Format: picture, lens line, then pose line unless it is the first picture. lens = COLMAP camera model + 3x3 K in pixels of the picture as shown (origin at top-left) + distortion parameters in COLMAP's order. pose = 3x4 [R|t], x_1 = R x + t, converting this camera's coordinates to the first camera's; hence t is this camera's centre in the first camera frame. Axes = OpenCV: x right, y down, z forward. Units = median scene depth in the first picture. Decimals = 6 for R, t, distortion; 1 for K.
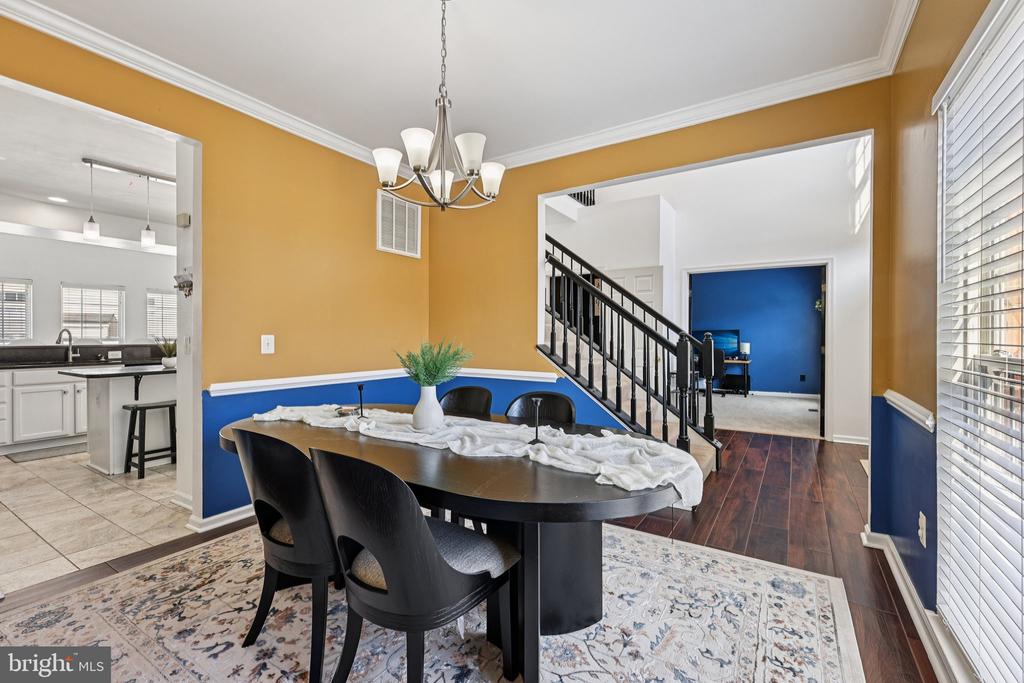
lens RADIAL K [[447.9, 0, 511.4], [0, 447.9, 337.9], [0, 0, 1]] dist [0.001433, 0.000072]
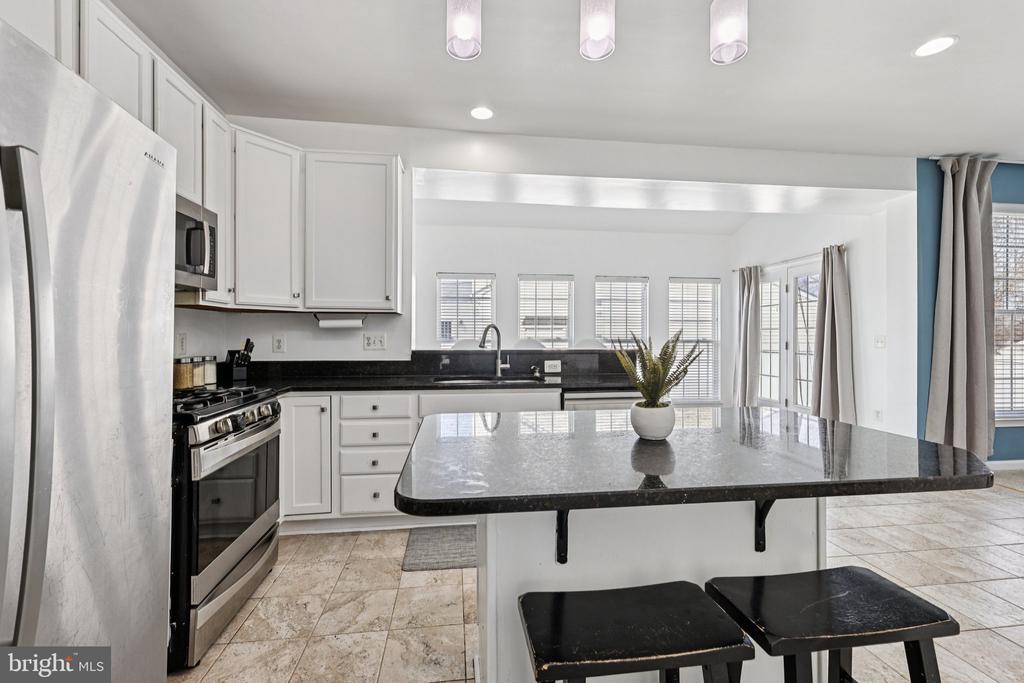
lens RADIAL K [[447.9, 0, 514.1], [0, 447.9, 335.3], [0, 0, 1]] dist [0.001433, 0.000072]
pose [[0.652190, 0.002113, -0.758053, -0.485799], [-0.007072, 0.999970, -0.003298, -0.002411], [0.758023, 0.007512, 0.652185, 0.597738]]
